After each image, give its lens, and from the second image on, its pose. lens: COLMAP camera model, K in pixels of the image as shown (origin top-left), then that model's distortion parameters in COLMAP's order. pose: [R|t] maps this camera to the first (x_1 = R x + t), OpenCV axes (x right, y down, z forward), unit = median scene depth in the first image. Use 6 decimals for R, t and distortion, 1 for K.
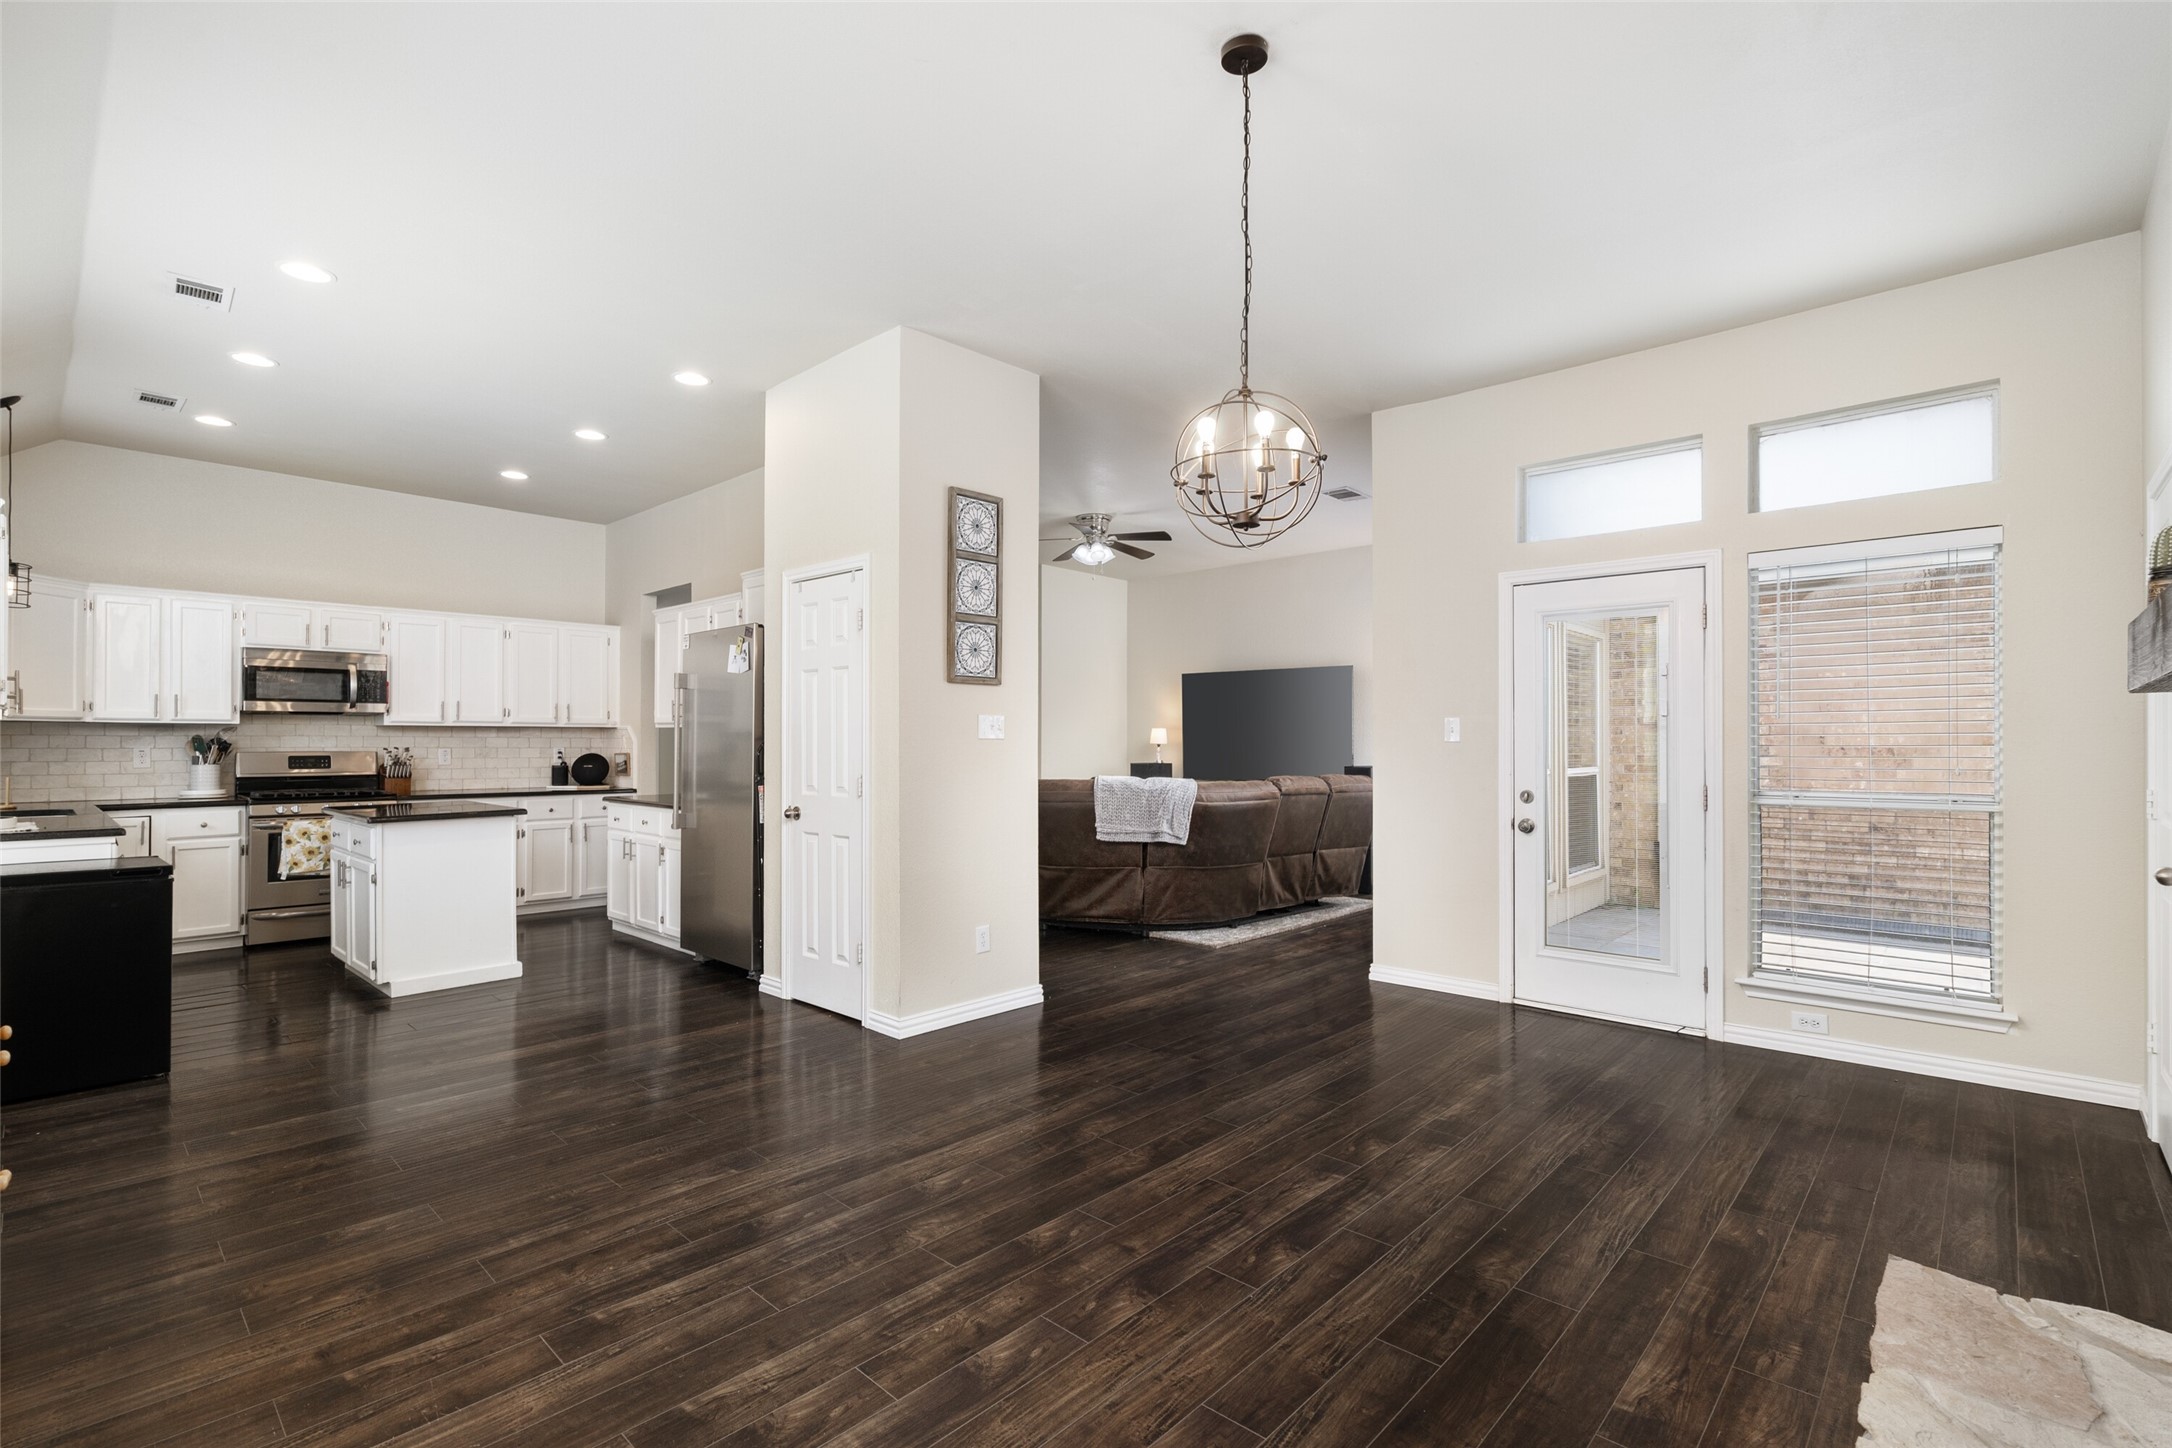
lens RADIAL K [[1000.2, 0, 1090.8], [0, 1000.2, 737.3], [0, 0, 1]] dist [-0.001766, 0.001078]
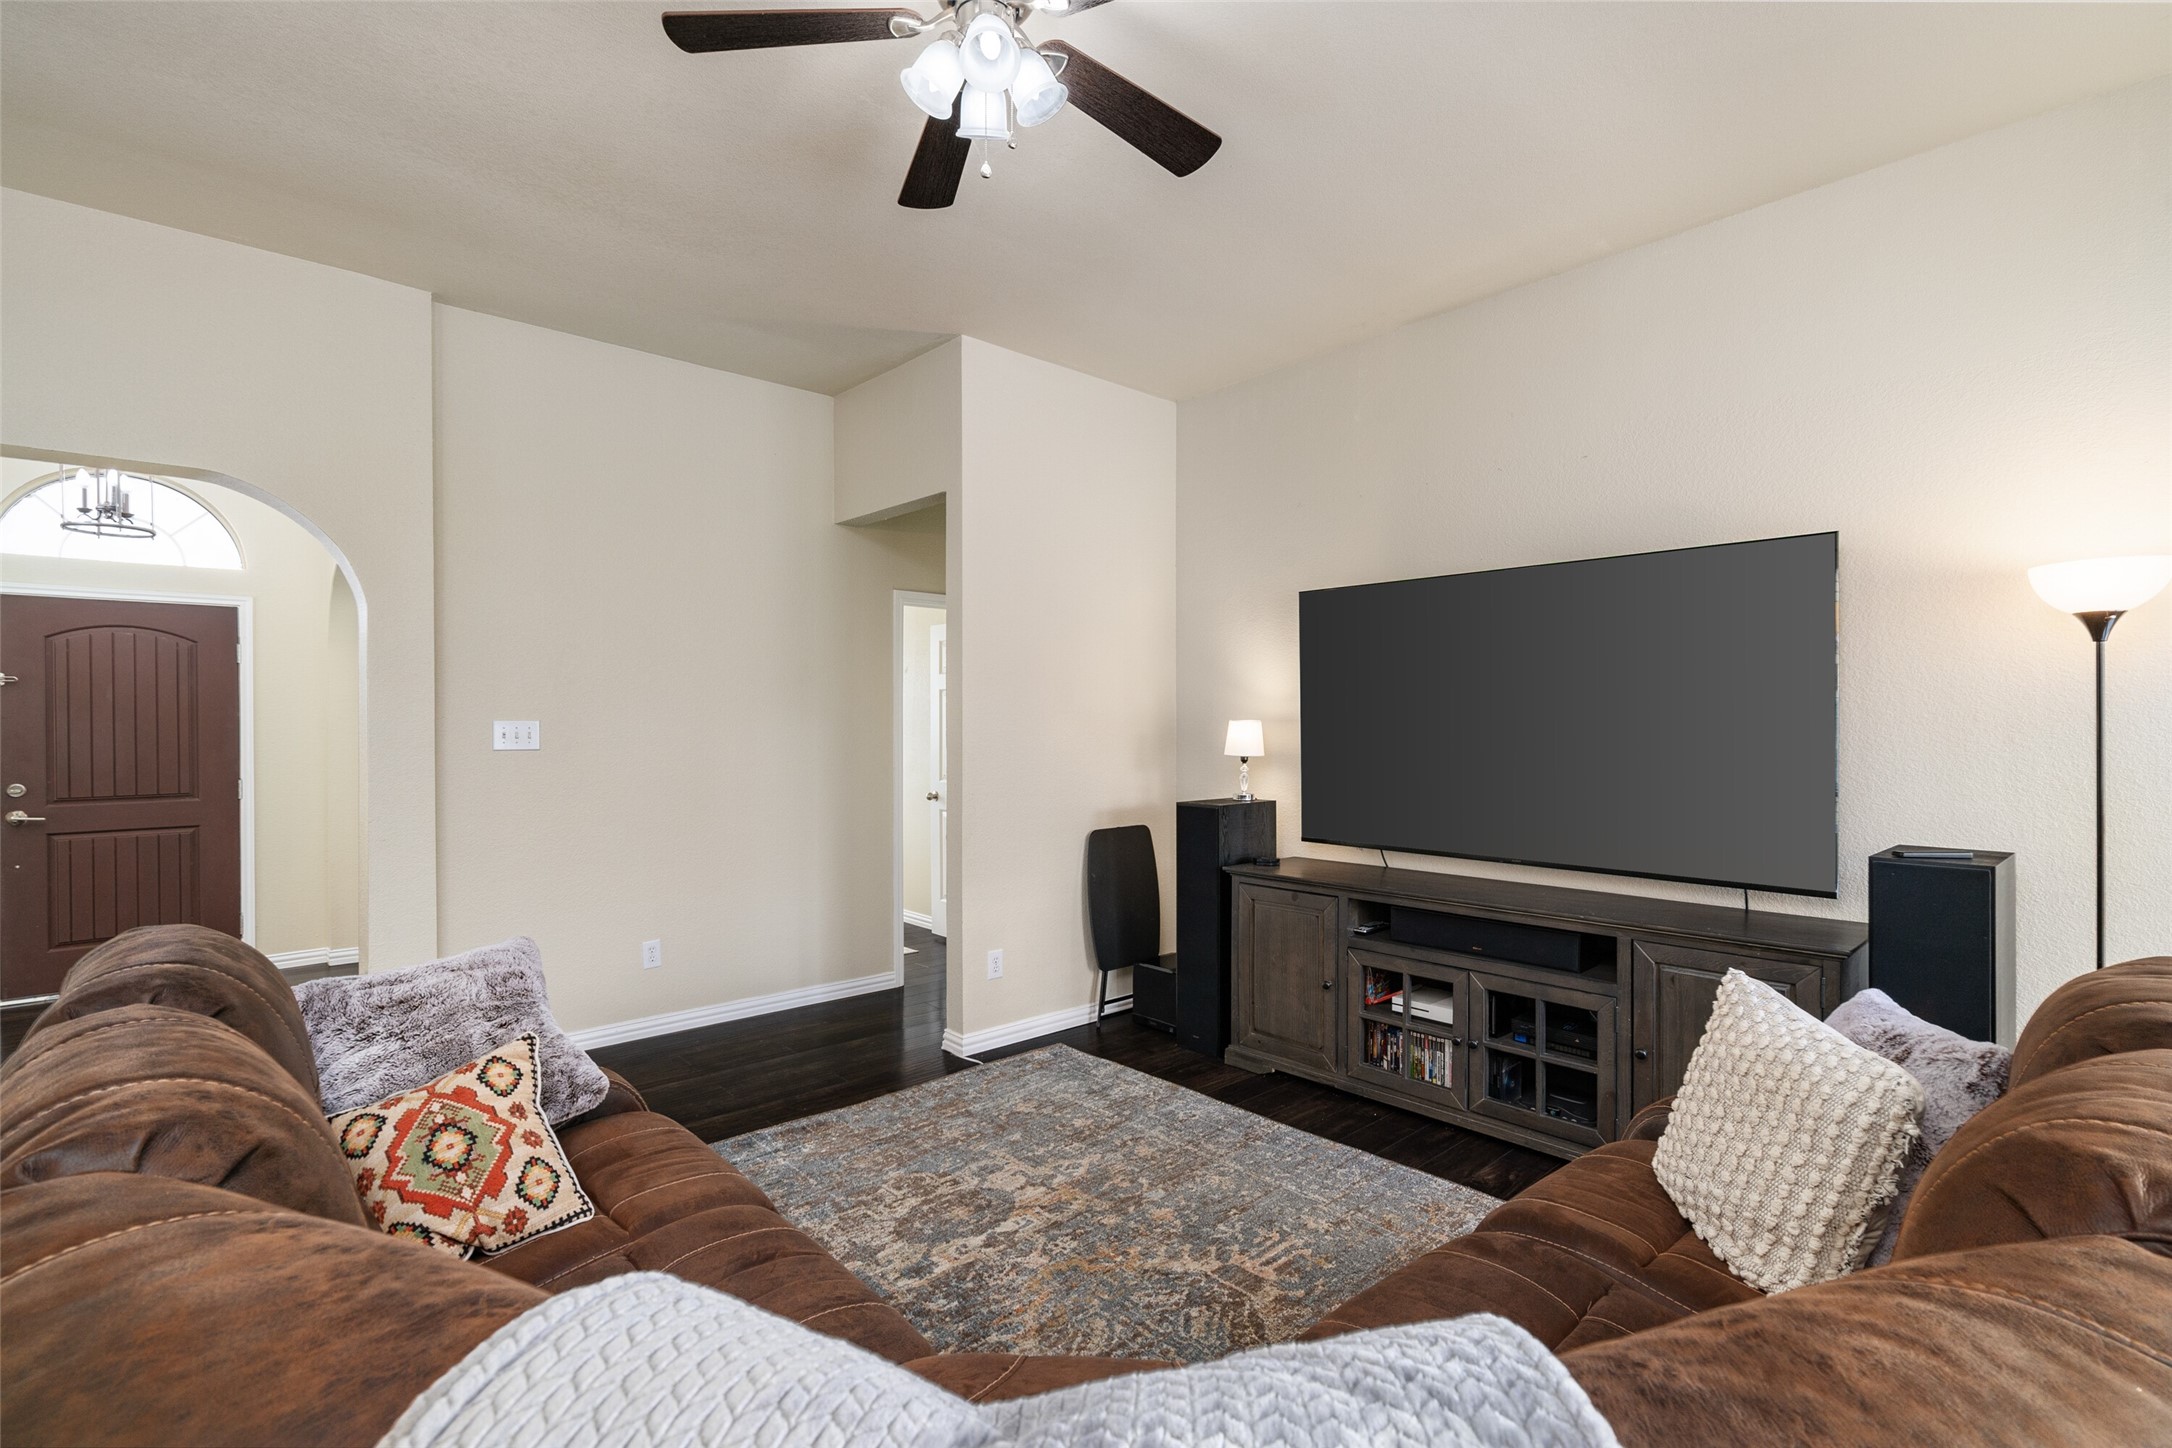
lens RADIAL K [[1000.2, 0, 1090.3], [0, 1000.2, 725.2], [0, 0, 1]] dist [-0.001766, 0.001078]
pose [[0.995894, -0.003745, -0.090448, 0.077290], [0.004748, 0.999930, 0.010873, -0.020559], [0.090401, -0.011258, 0.995842, 1.063409]]
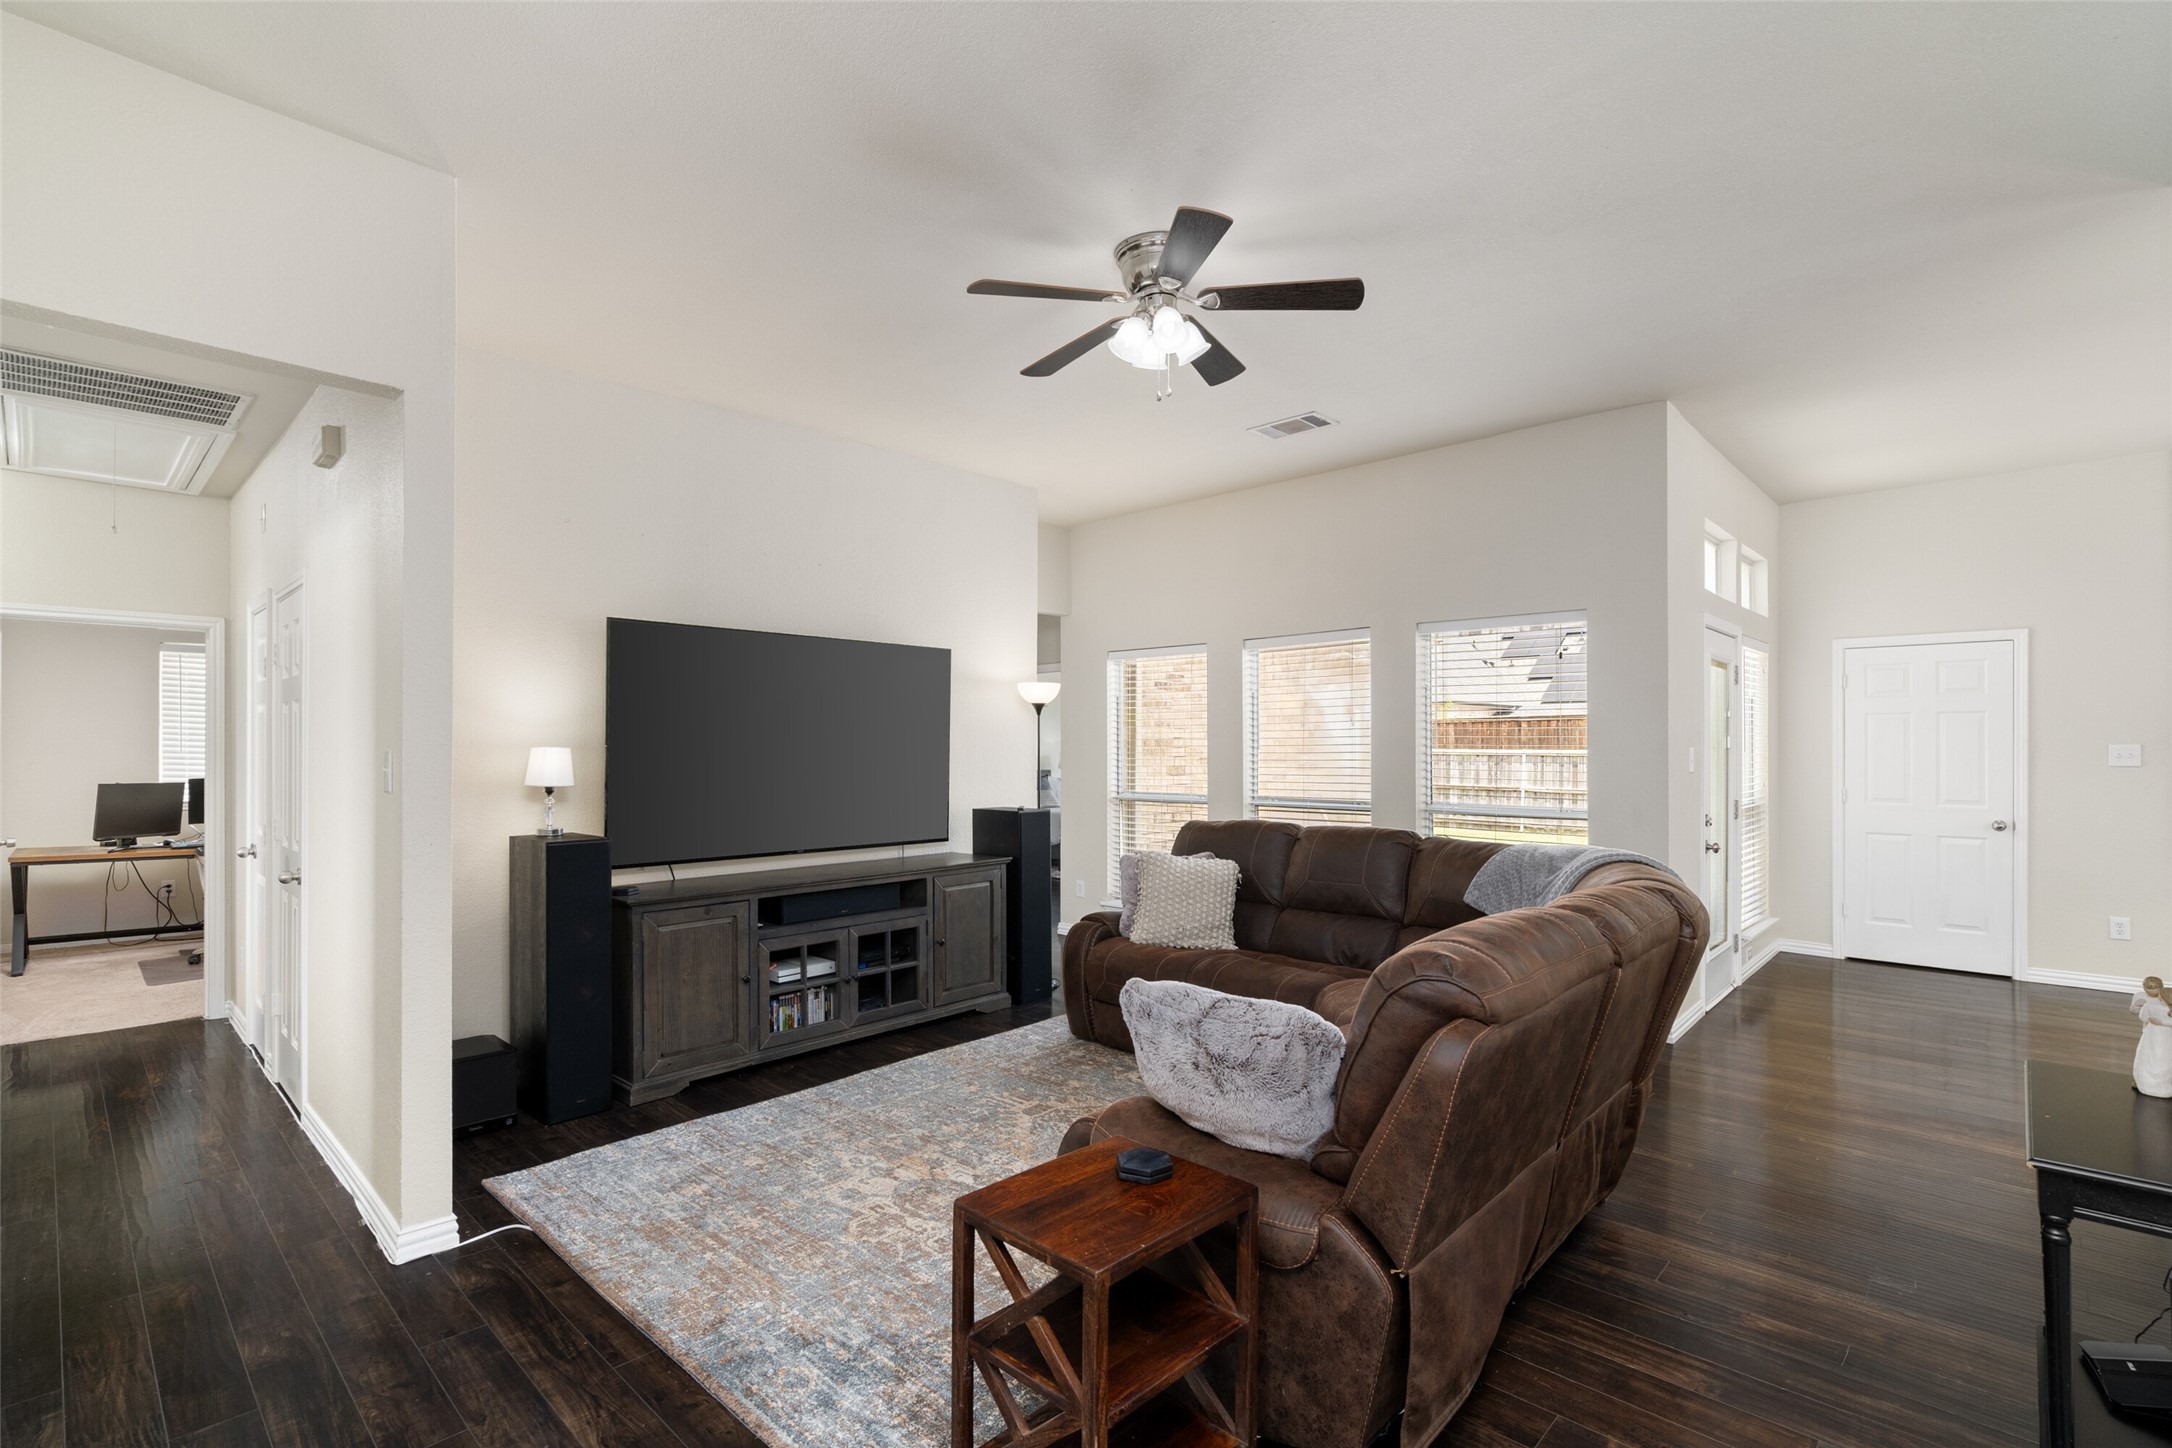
lens RADIAL K [[1000.2, 0, 1083.3], [0, 1000.2, 745.7], [0, 0, 1]] dist [-0.001766, 0.001078]
pose [[0.011626, 0.001614, 0.999931, -0.587390], [-0.002756, 0.999995, -0.001582, -0.016152], [-0.999929, -0.002738, 0.011630, 1.477113]]
